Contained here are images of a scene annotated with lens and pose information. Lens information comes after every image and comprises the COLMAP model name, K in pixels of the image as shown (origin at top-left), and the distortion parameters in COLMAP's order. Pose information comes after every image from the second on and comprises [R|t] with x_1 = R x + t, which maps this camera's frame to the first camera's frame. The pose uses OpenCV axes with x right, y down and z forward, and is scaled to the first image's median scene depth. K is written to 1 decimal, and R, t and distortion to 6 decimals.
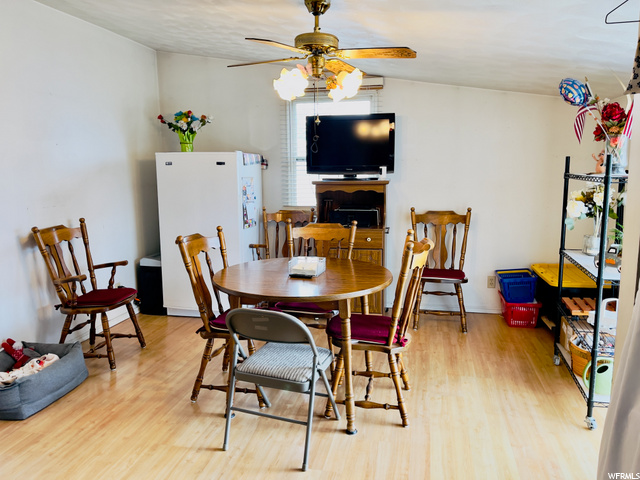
lens RADIAL K [[484.8, 0, 320.0], [0, 484.8, 240.0], [0, 0, 1]] dist [0.057905, -0.075563]
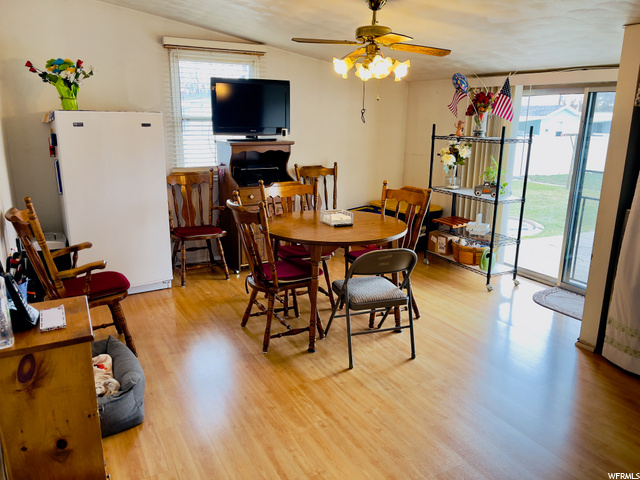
lens RADIAL K [[484.8, 0, 320.0], [0, 484.8, 240.0], [0, 0, 1]] dist [0.057905, -0.075563]
pose [[0.746972, -0.149303, 0.647875, -0.587110], [0.085924, 0.987966, 0.128611, -0.033074], [-0.659280, -0.040401, 0.750811, 0.082319]]
